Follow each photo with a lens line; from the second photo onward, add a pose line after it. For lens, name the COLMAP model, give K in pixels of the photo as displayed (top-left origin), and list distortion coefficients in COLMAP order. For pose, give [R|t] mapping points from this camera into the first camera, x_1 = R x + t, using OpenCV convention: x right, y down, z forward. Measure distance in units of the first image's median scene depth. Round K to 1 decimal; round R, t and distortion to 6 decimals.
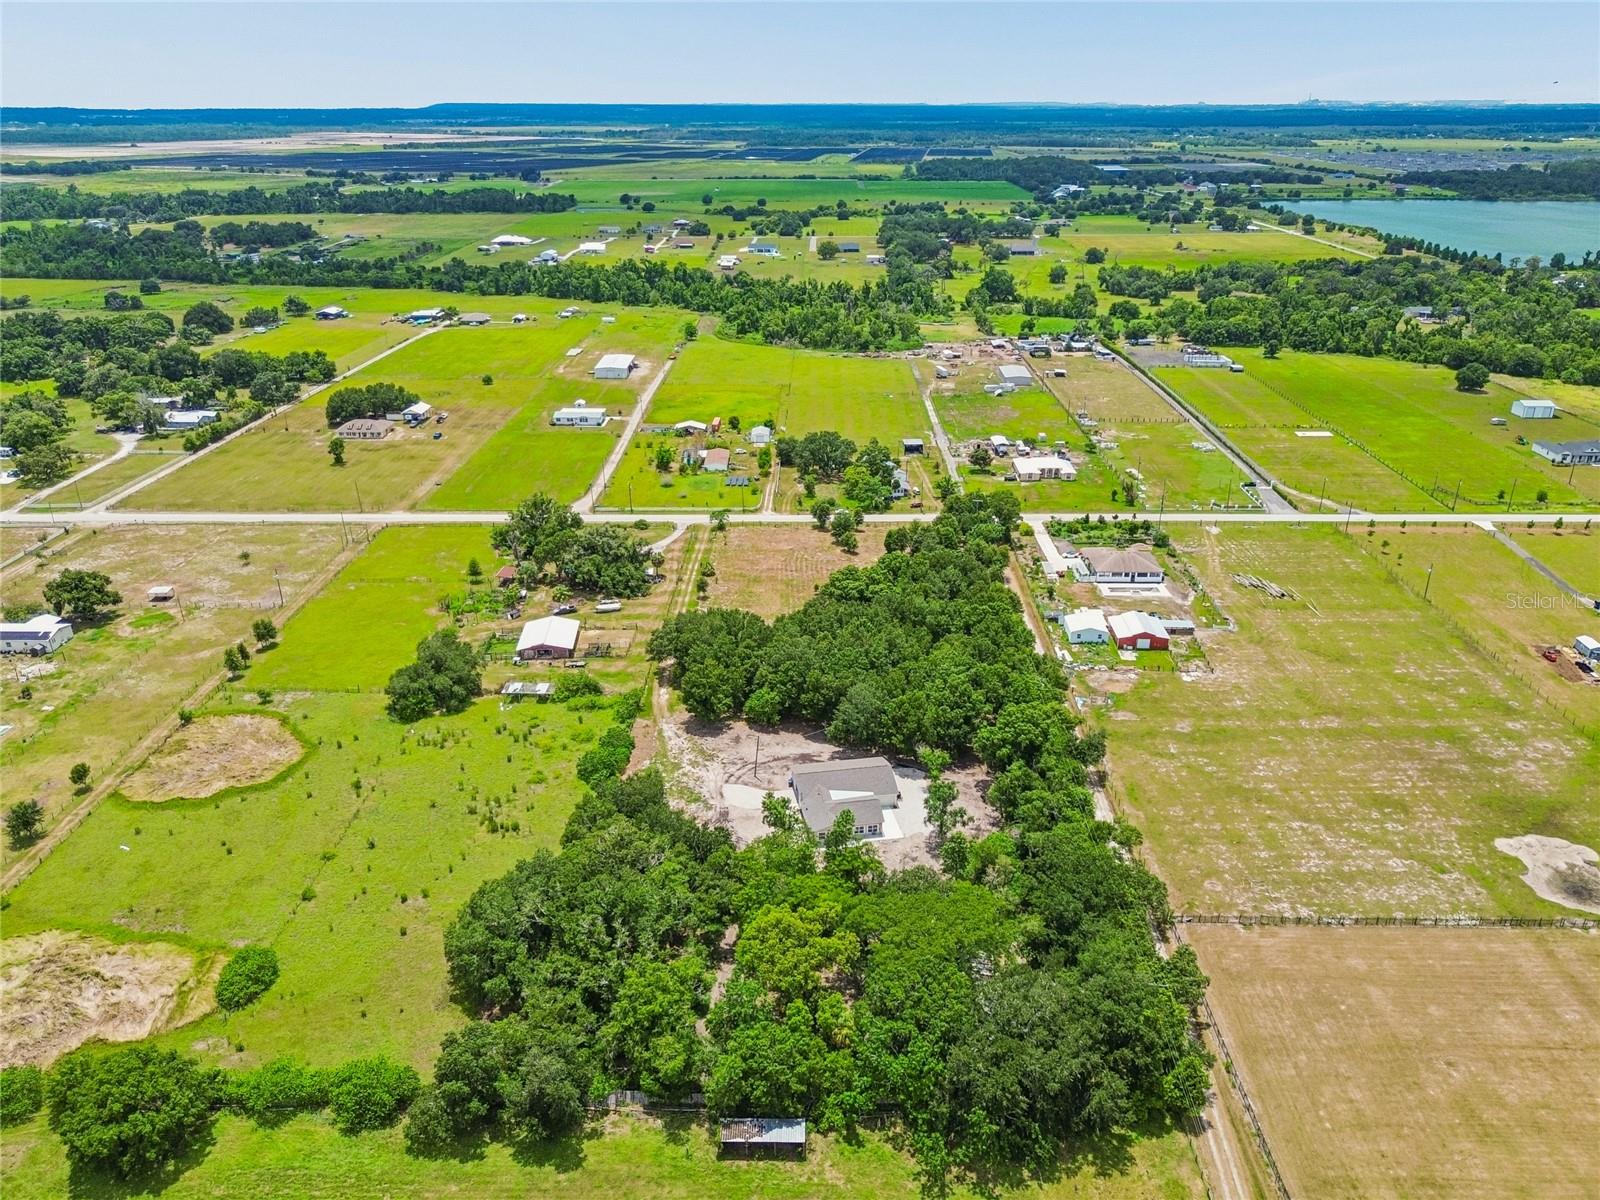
lens RADIAL K [[1156.2, 0, 795.3], [0, 1156.2, 599.4], [0, 0, 1]] dist [0.058090, -0.056054]
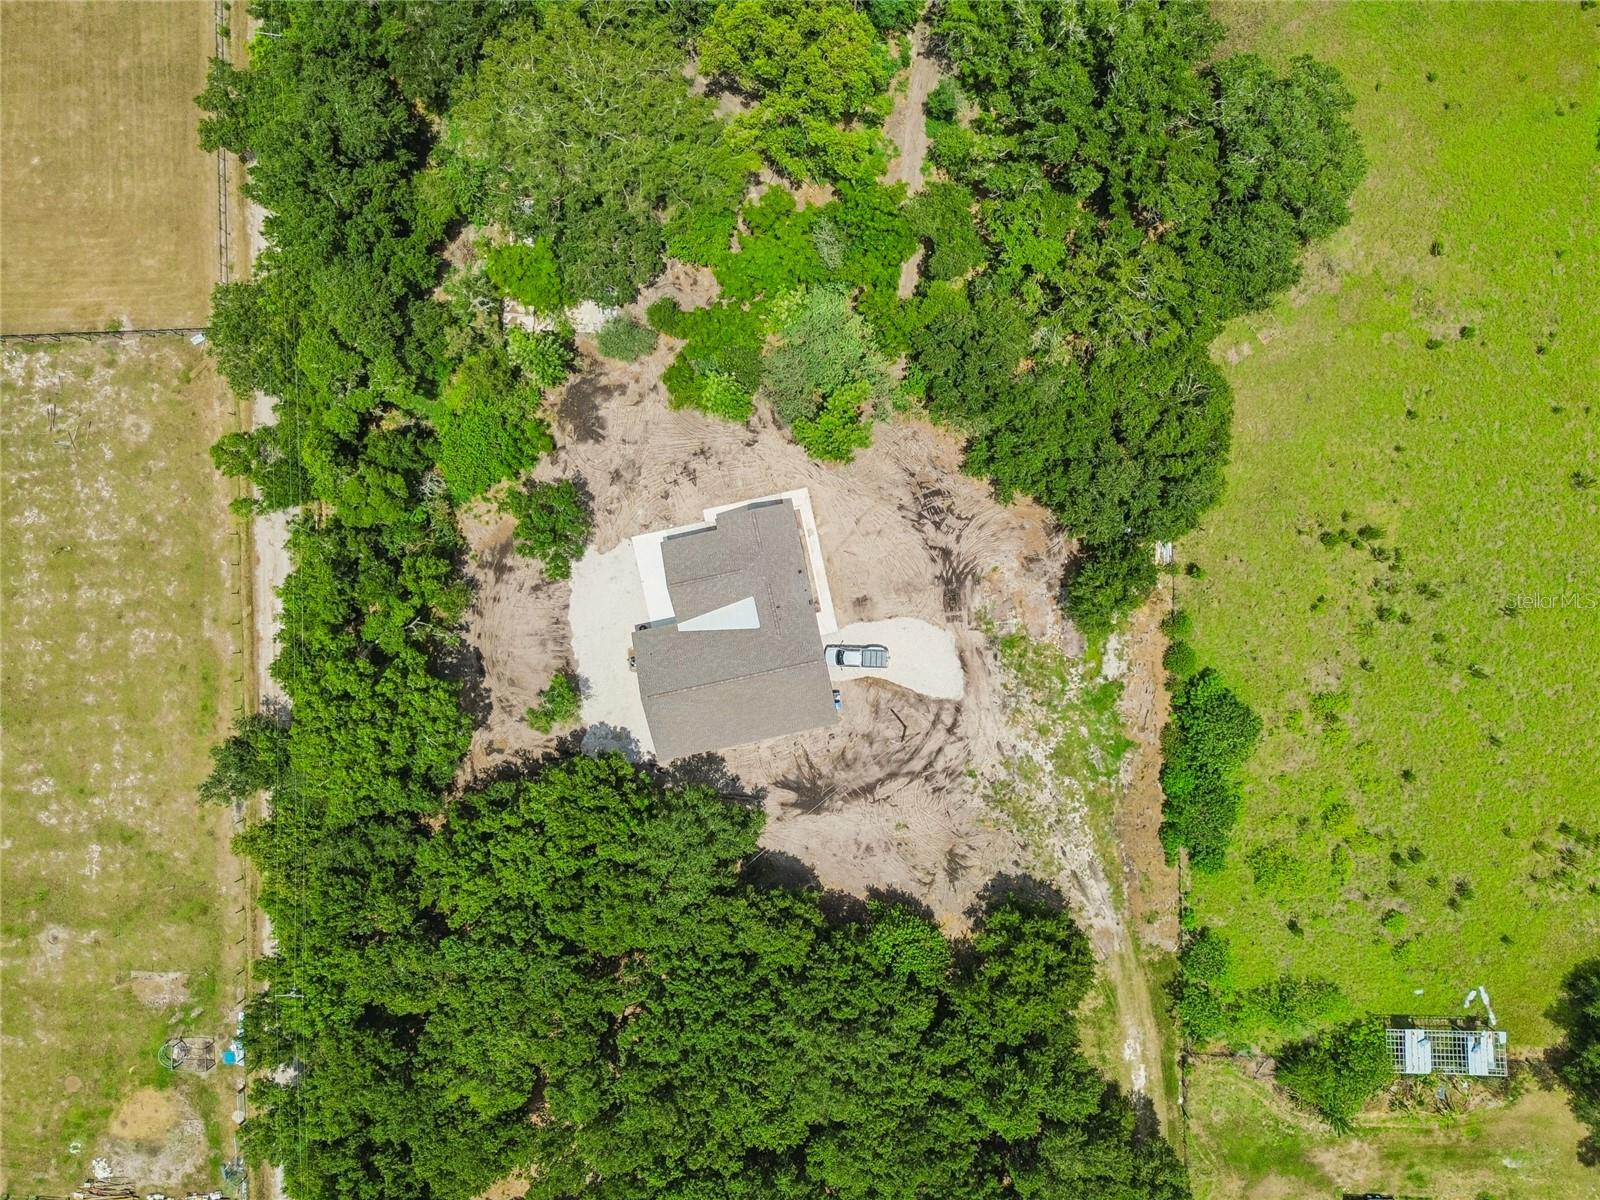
lens RADIAL K [[1128.5, 0, 796.4], [0, 1128.5, 586.0], [0, 0, 1]] dist [0.065098, -0.062525]
pose [[-0.997978, 0.042683, 0.047098, -0.007746], [0.025879, -0.403930, 0.914424, -0.174494], [0.058055, 0.913793, 0.402009, 0.443503]]
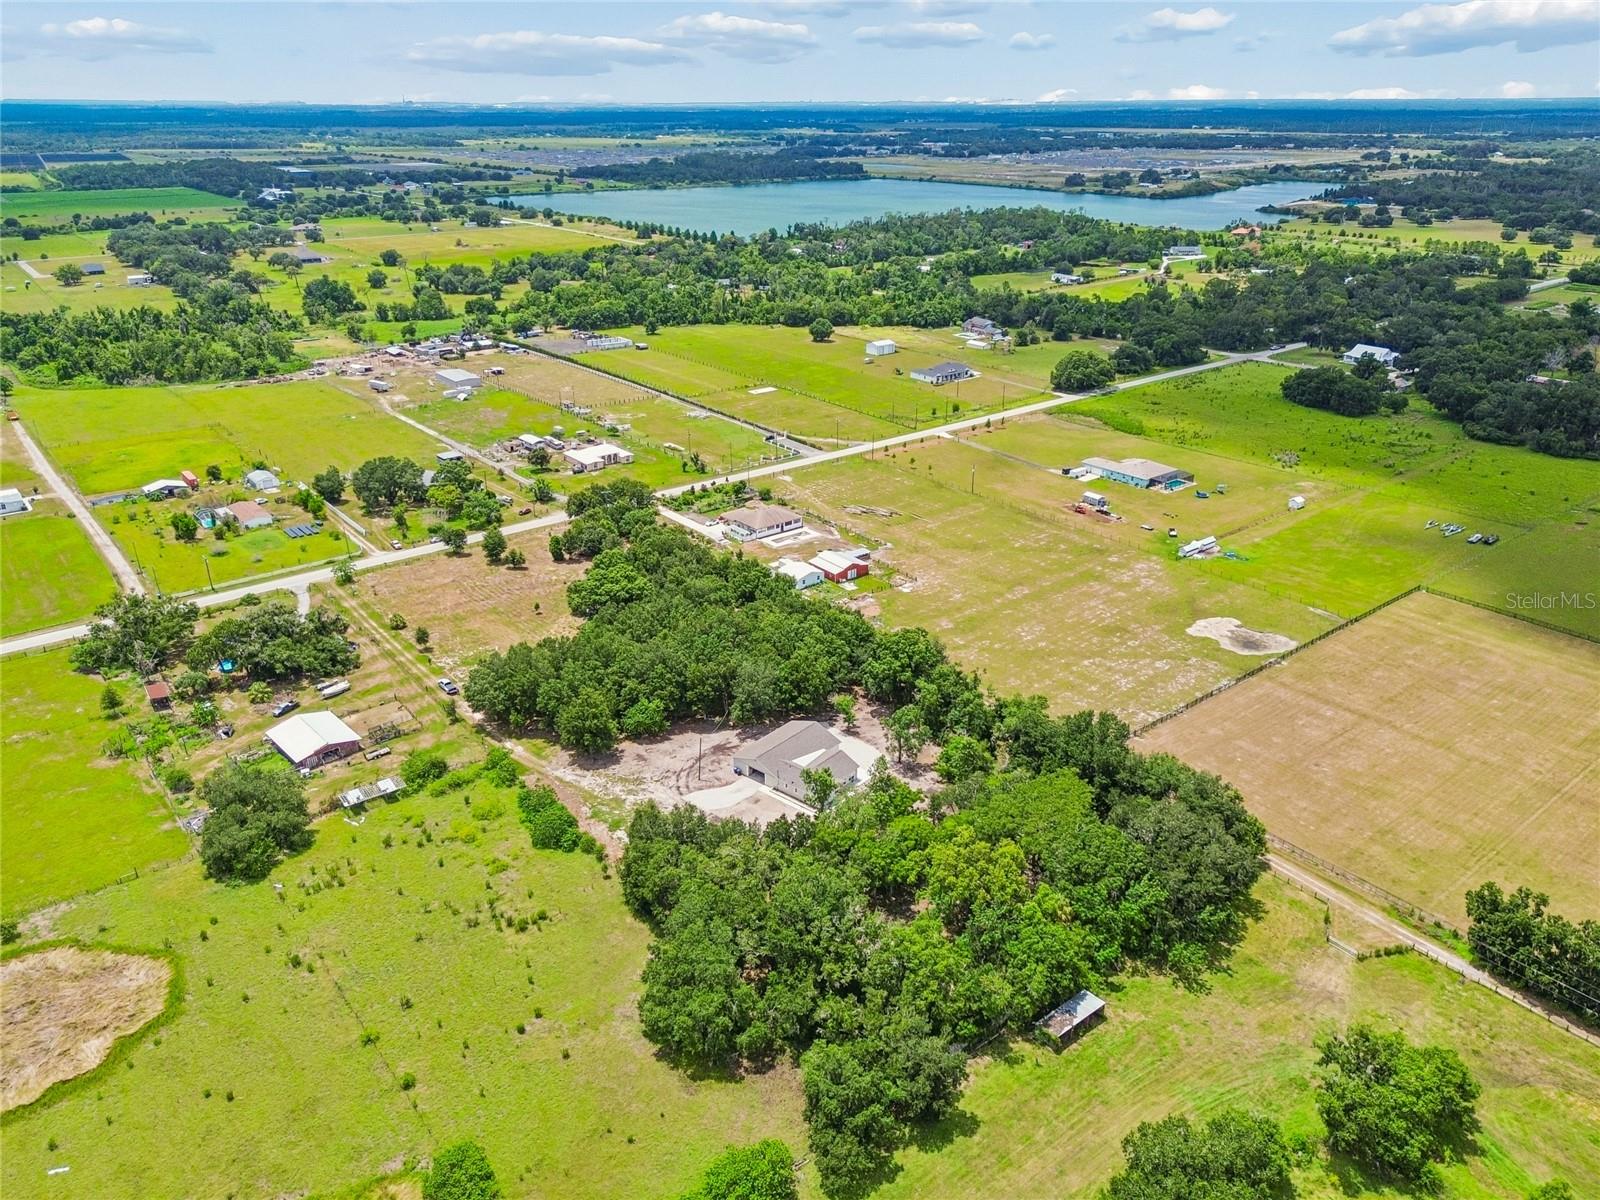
lens RADIAL K [[1149.0, 0, 798.5], [0, 1149.0, 601.9], [0, 0, 1]] dist [0.059378, -0.057957]
pose [[0.770094, -0.253134, 0.585558, -0.306650], [0.251252, 0.964064, 0.086327, -0.034672], [-0.586368, 0.080642, 0.806021, 0.087404]]
